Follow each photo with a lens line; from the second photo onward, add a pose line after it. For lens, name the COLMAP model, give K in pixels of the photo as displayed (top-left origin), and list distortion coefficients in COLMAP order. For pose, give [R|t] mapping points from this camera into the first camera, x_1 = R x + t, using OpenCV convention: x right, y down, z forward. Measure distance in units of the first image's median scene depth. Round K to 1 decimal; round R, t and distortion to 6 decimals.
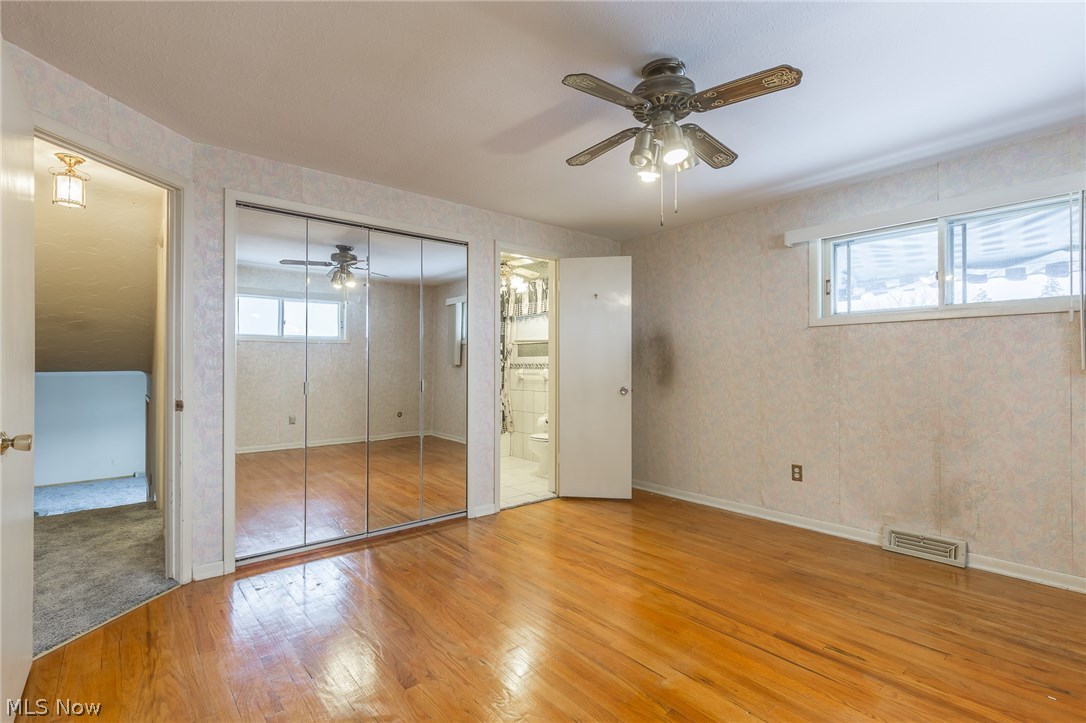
lens RADIAL K [[488.7, 0, 539.6], [0, 488.7, 359.2], [0, 0, 1]] dist [0.001027, -0.000029]
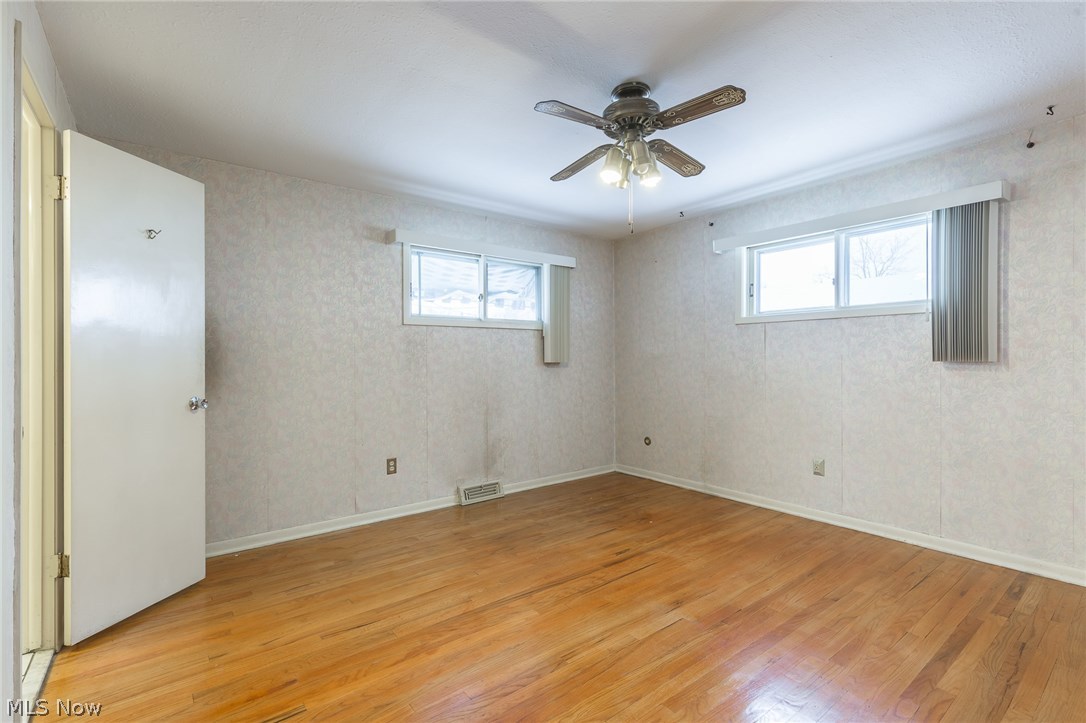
lens RADIAL K [[488.7, 0, 539.6], [0, 488.7, 359.2], [0, 0, 1]] dist [0.001027, -0.000029]
pose [[0.048368, 0.001514, 0.998828, -0.574022], [-0.008778, 0.999961, -0.001091, 0.008774], [-0.998791, -0.008715, 0.048379, 0.769131]]
